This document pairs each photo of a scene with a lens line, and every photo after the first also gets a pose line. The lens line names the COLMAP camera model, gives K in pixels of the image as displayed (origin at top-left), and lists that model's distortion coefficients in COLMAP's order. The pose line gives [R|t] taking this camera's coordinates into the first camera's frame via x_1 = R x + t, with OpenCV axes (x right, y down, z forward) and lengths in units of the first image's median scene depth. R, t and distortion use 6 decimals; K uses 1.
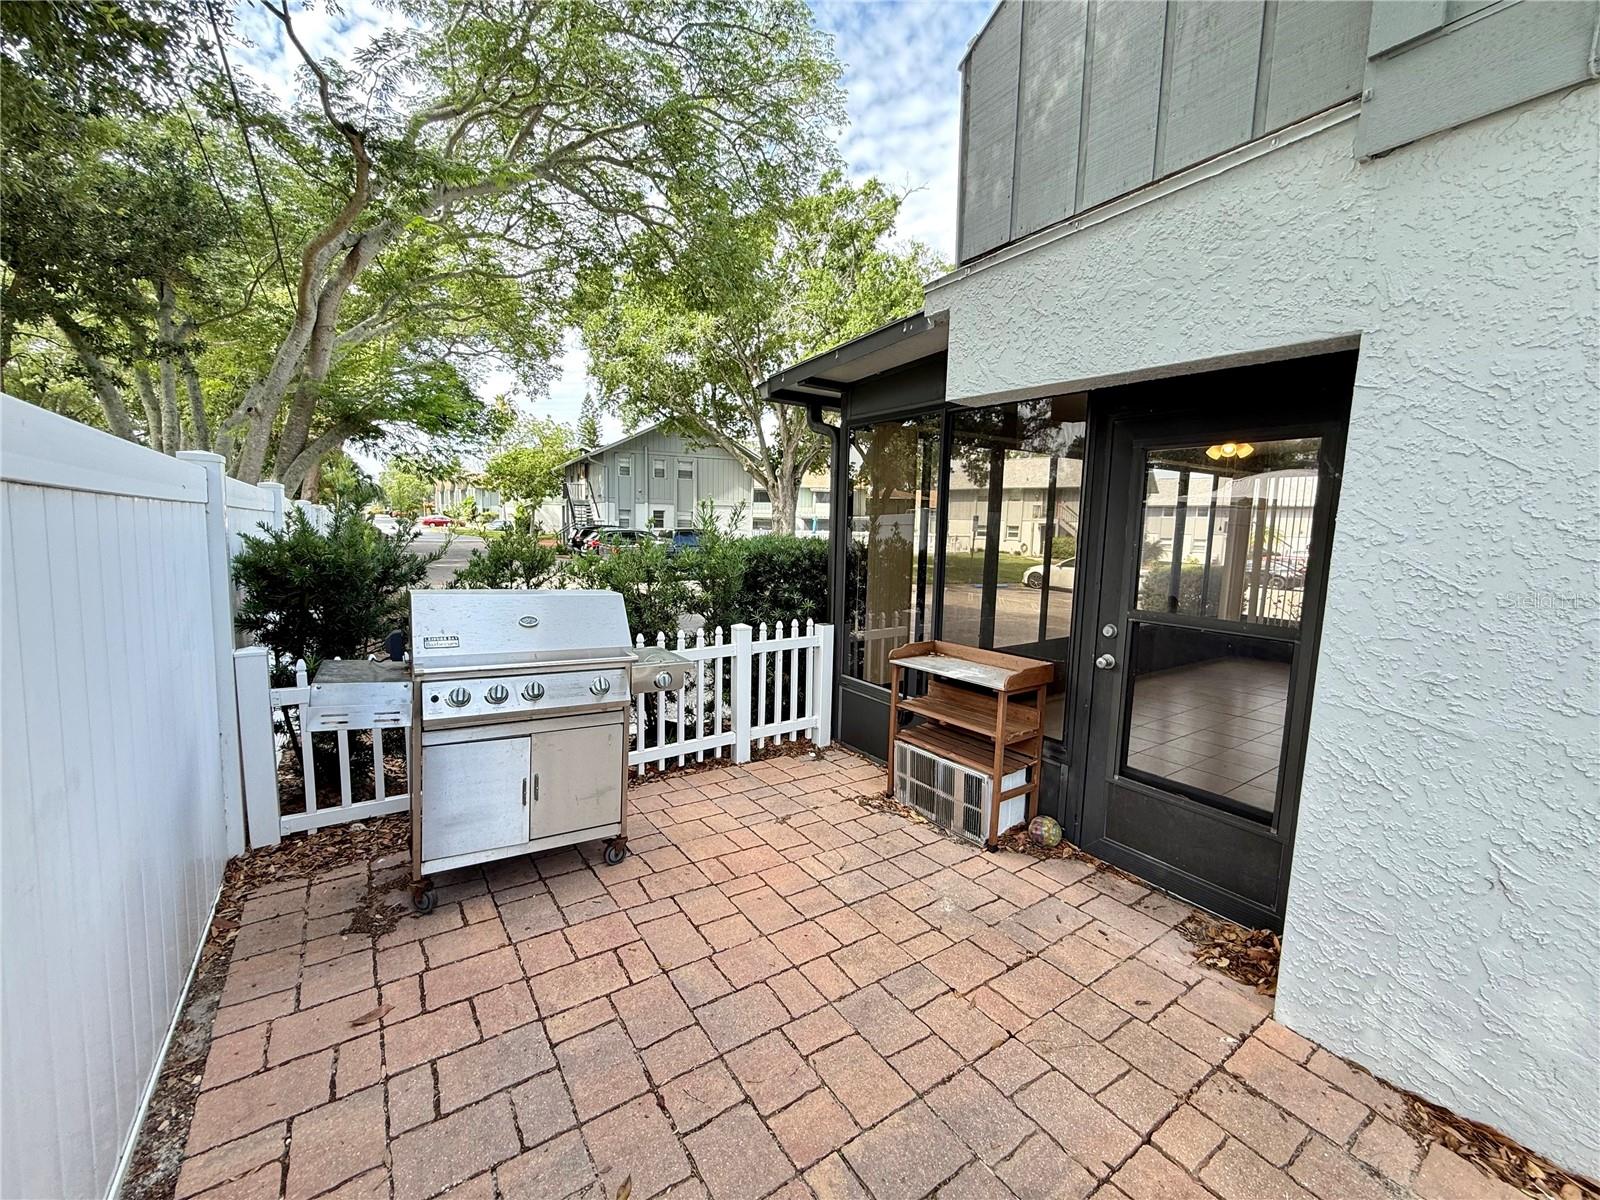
lens RADIAL K [[638.5, 0, 796.7], [0, 638.5, 598.4], [0, 0, 1]] dist [0.000599, -0.000012]
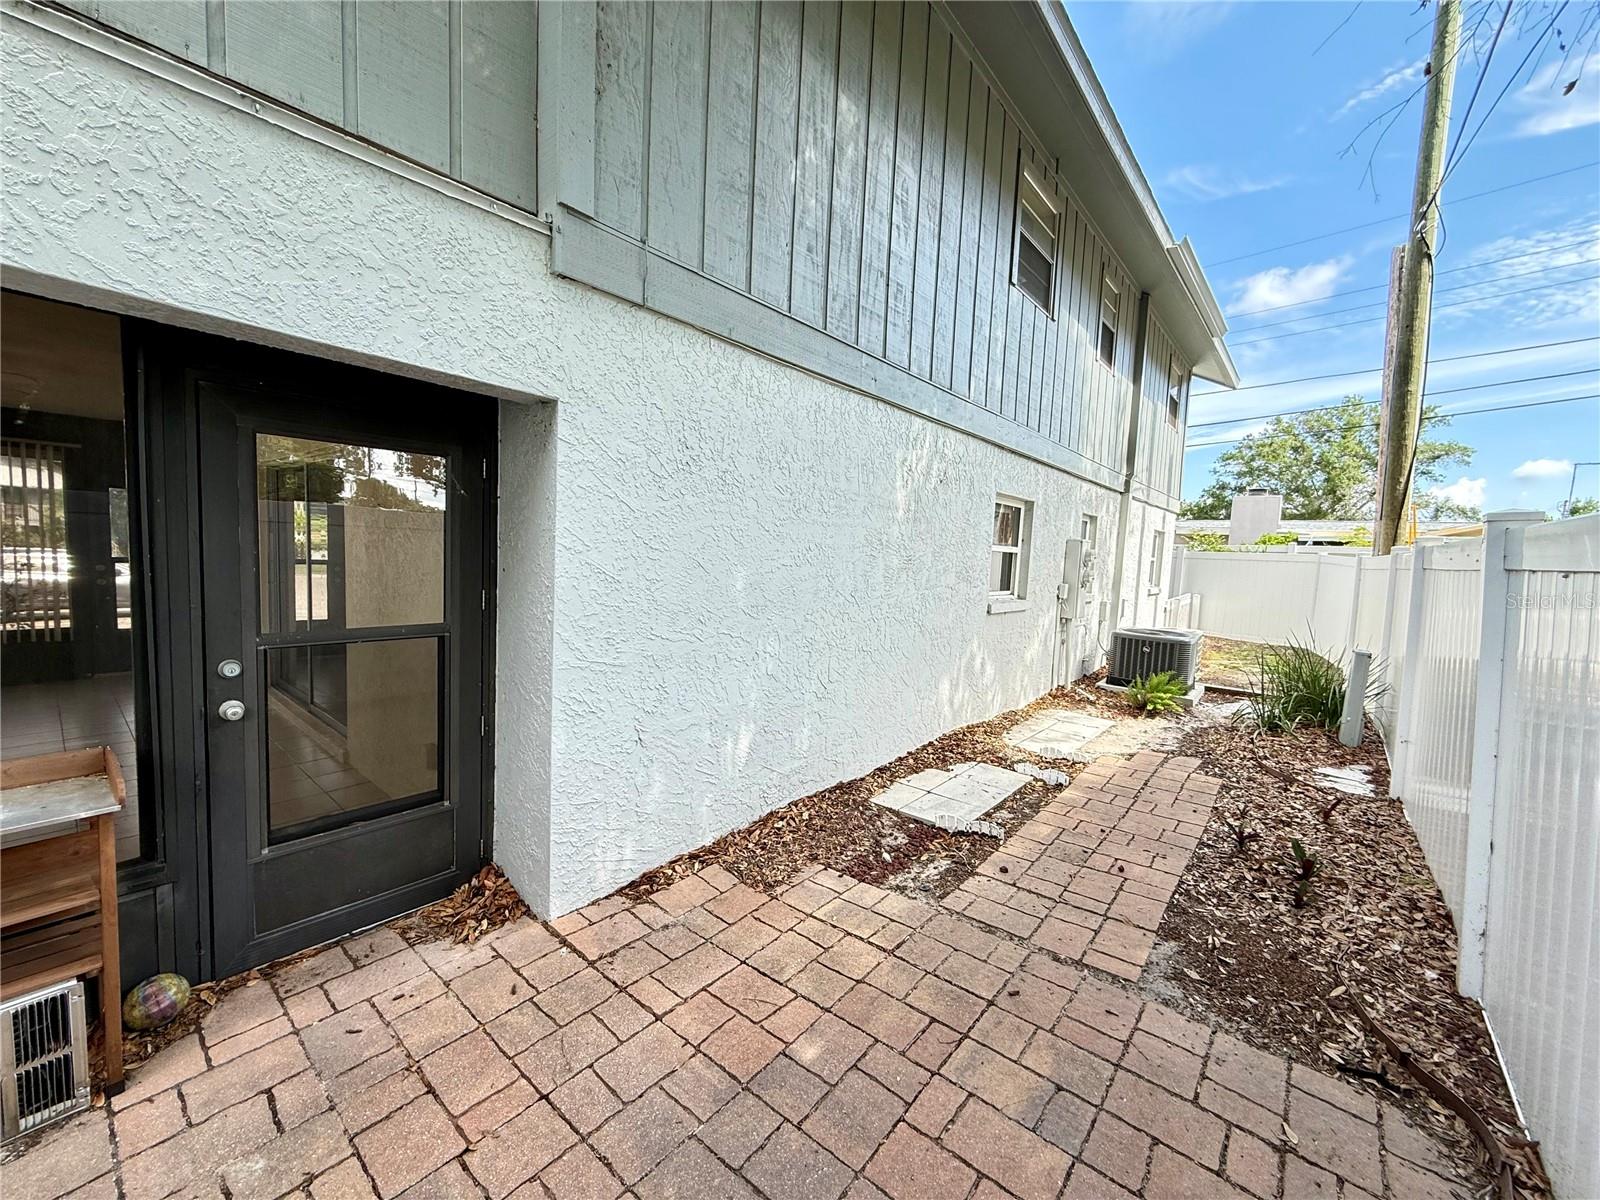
lens RADIAL K [[638.5, 0, 791.3], [0, 638.5, 595.5], [0, 0, 1]] dist [0.000599, -0.000012]
pose [[-0.261966, -0.106033, 0.959234, -0.608135], [0.063080, 0.989939, 0.126654, -0.136915], [-0.963013, 0.093687, -0.252642, 0.885805]]
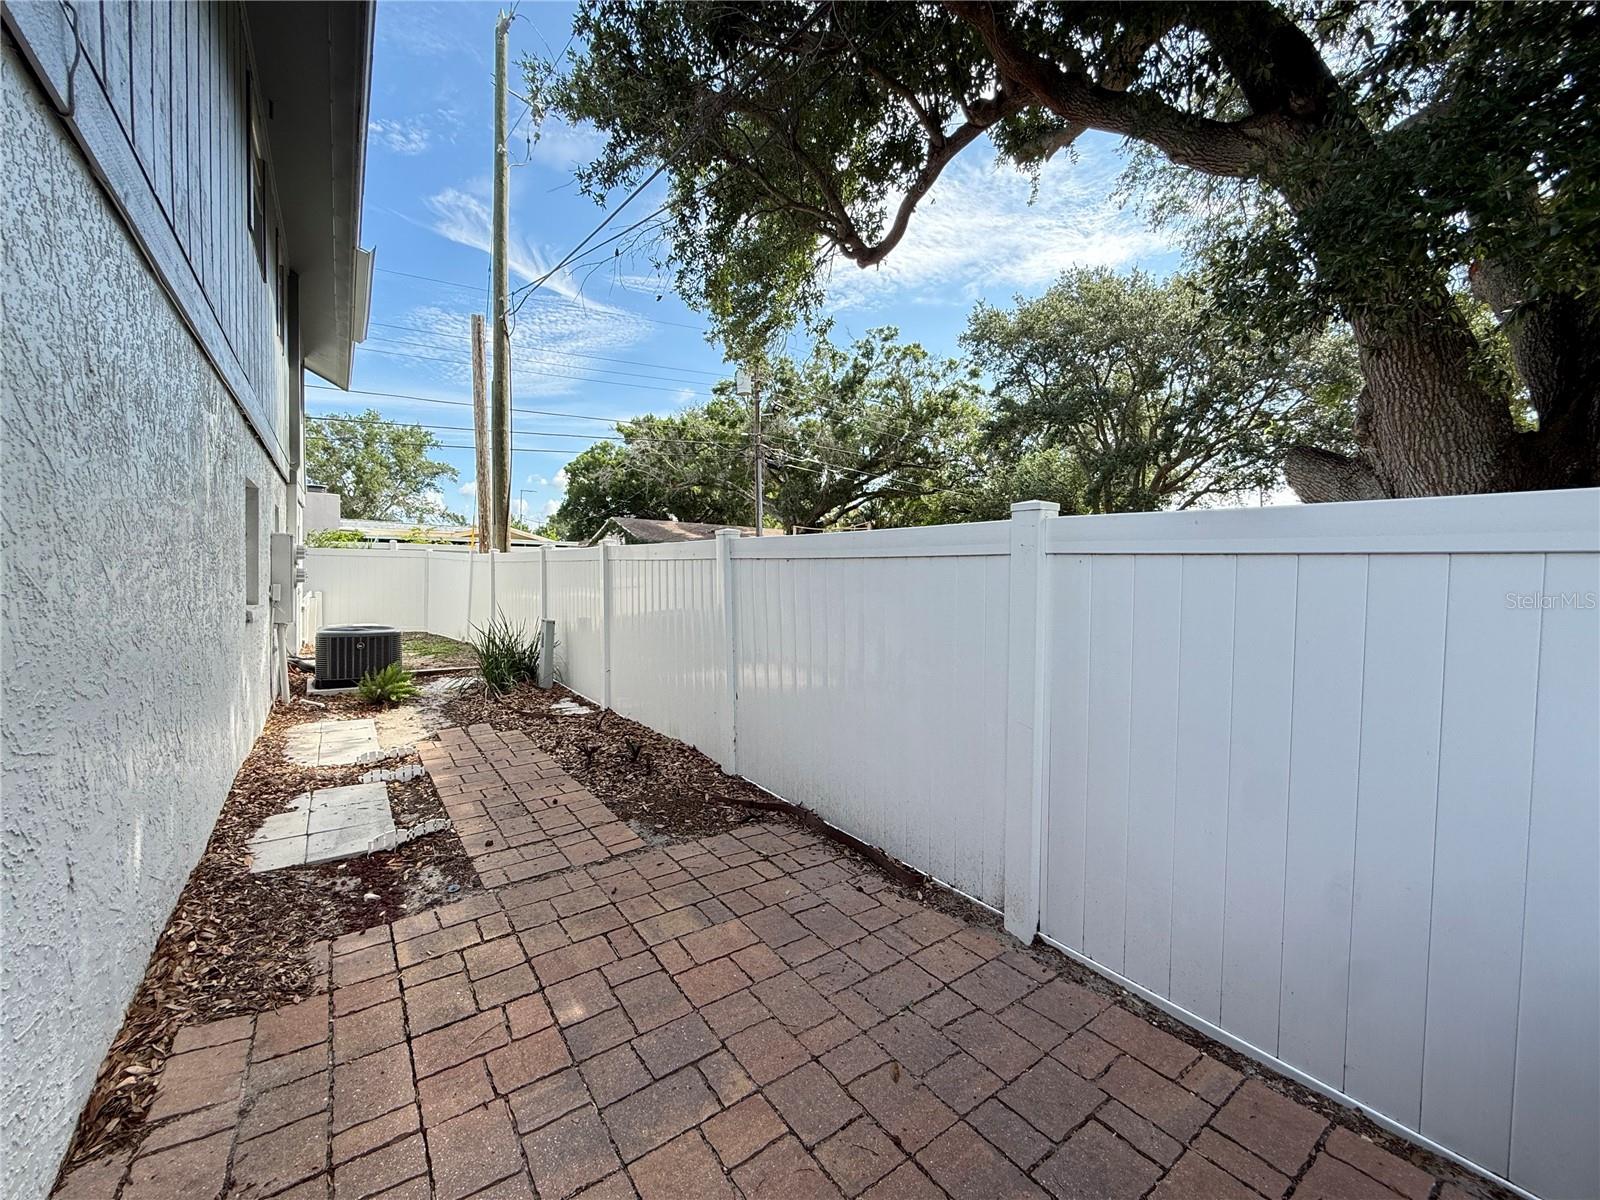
lens RADIAL K [[638.5, 0, 792.4], [0, 638.5, 595.3], [0, 0, 1]] dist [0.000599, -0.000012]
pose [[-0.998763, -0.045675, -0.019653, 0.005920], [-0.048042, 0.988338, 0.144498, -0.174486], [0.012824, 0.145264, -0.989310, 1.713886]]
